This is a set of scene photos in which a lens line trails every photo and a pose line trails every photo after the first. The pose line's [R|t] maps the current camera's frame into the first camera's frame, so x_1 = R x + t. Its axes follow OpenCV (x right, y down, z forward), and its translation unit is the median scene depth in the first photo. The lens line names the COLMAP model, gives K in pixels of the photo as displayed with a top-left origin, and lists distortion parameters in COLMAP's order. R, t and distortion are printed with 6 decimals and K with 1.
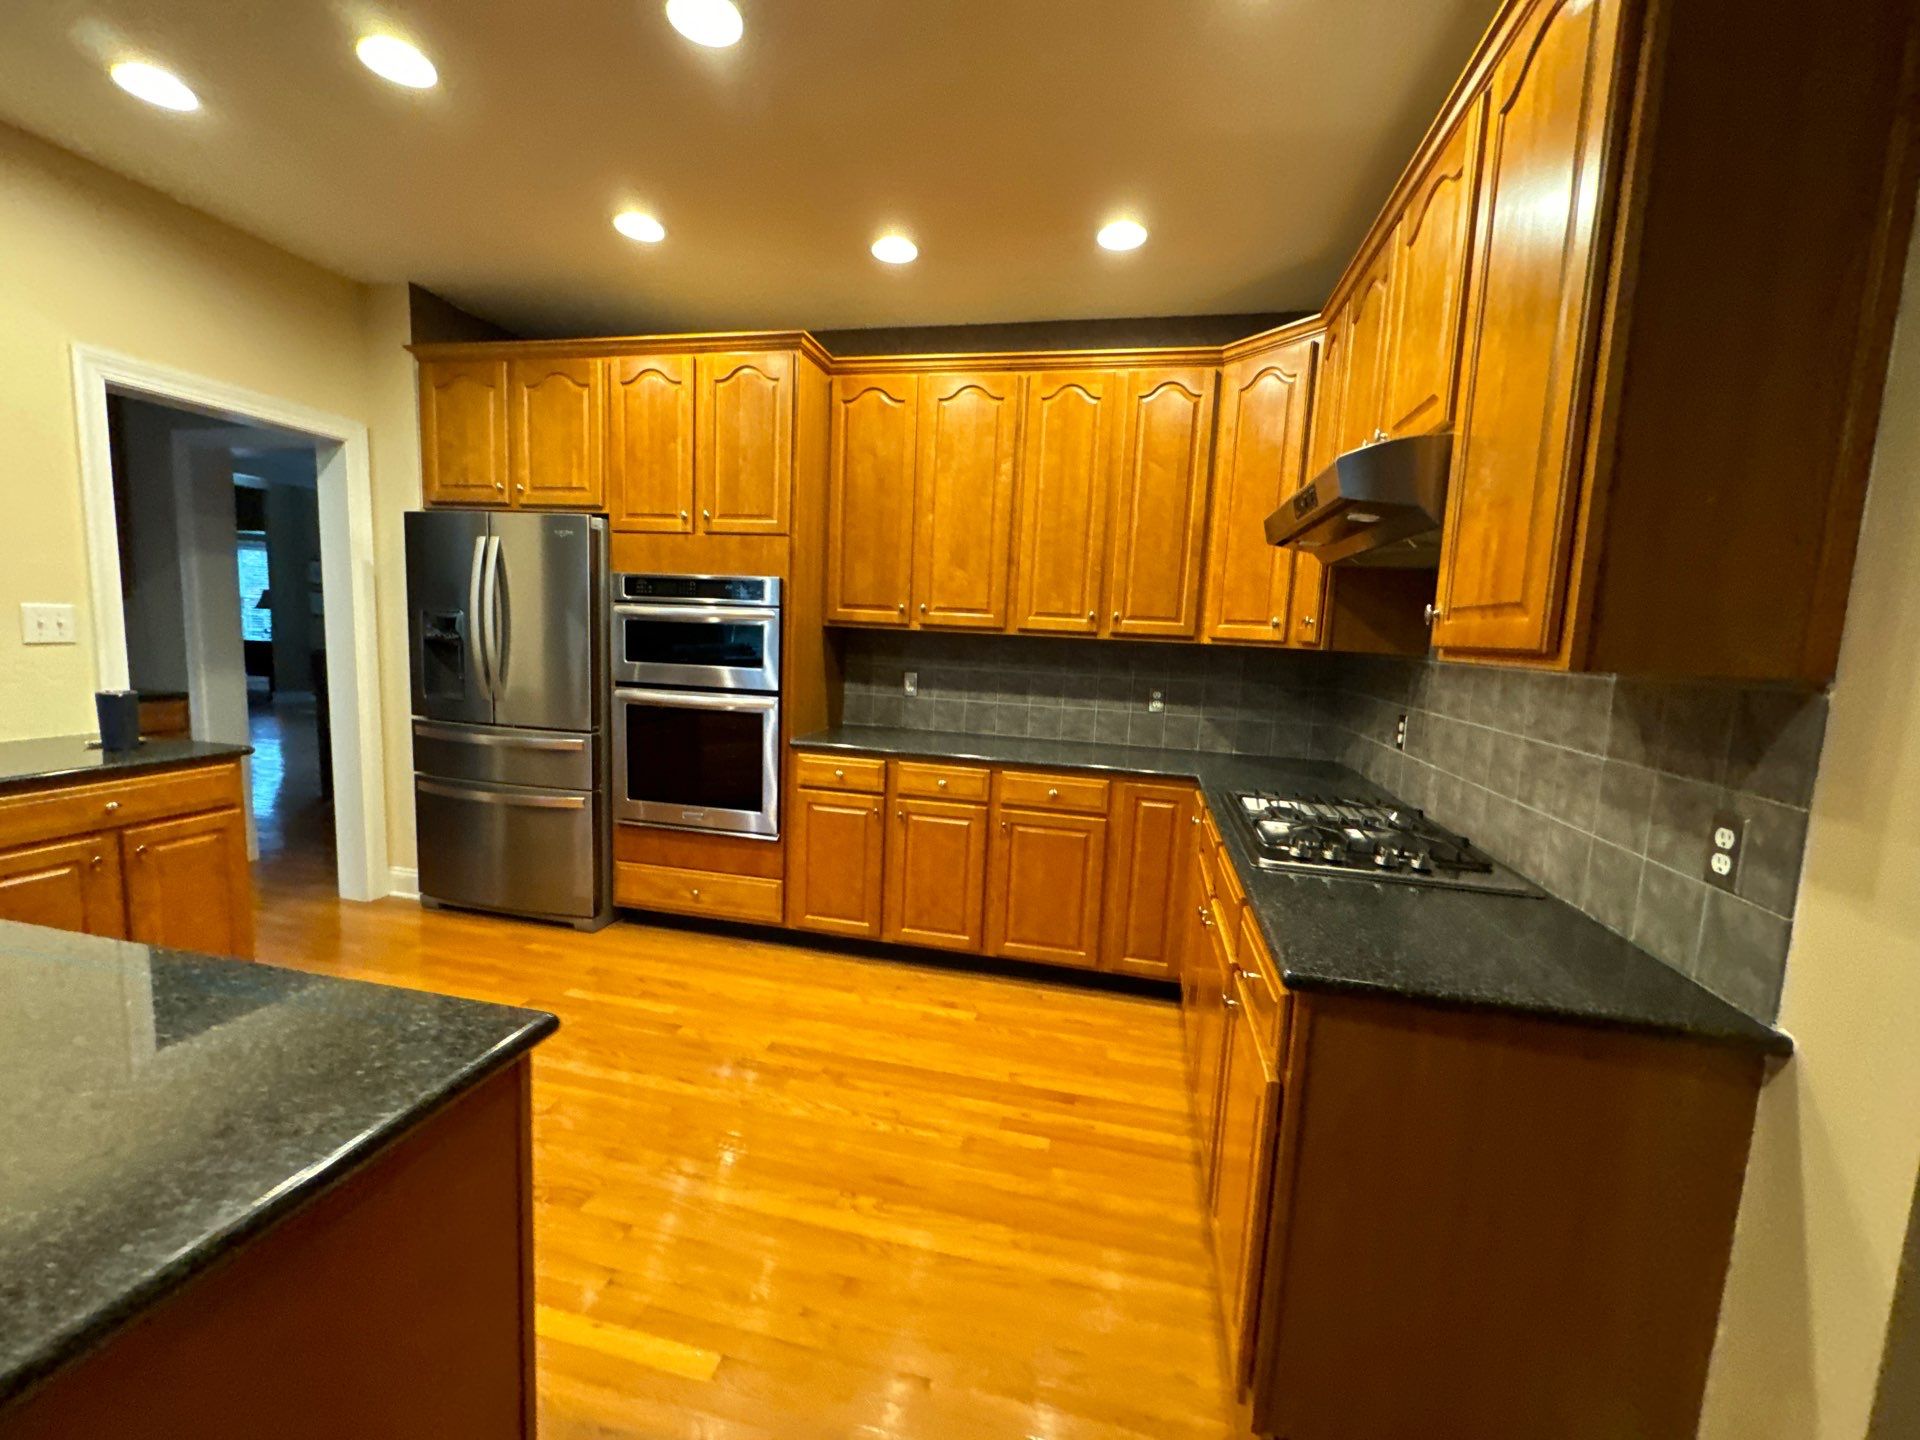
lens RADIAL K [[770.2, 0, 959.2], [0, 770.2, 715.8], [0, 0, 1]] dist [-0.001809, -0.000012]
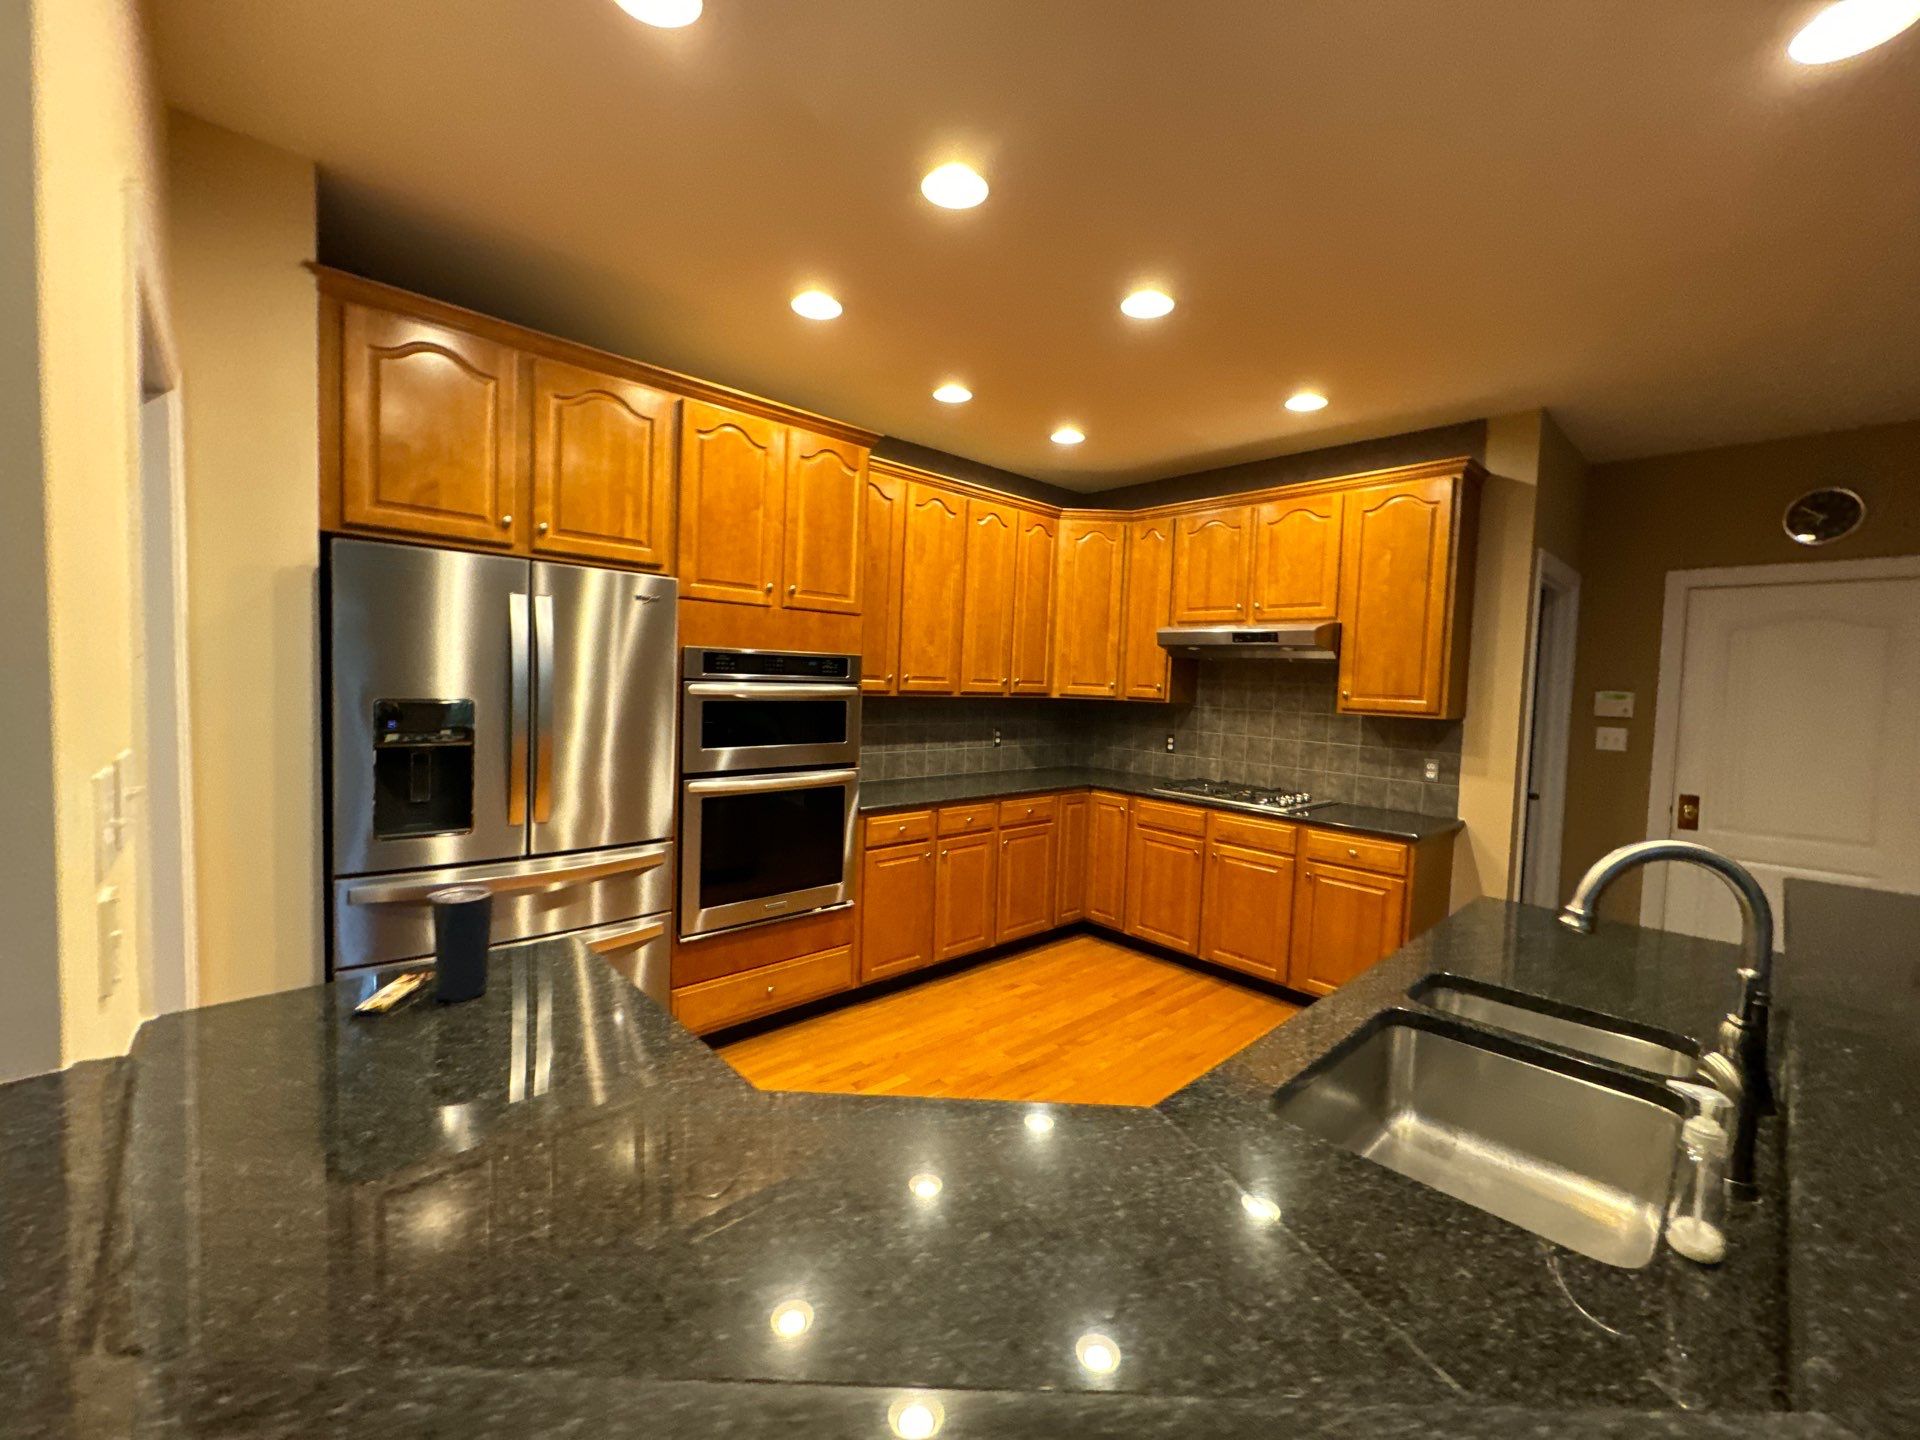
lens RADIAL K [[770.2, 0, 959.2], [0, 770.2, 715.8], [0, 0, 1]] dist [-0.001809, -0.000012]
pose [[0.571436, -0.066825, 0.817921, -1.002975], [0.083409, 0.996247, 0.023121, -0.106370], [-0.816397, 0.055010, 0.574865, 0.276773]]
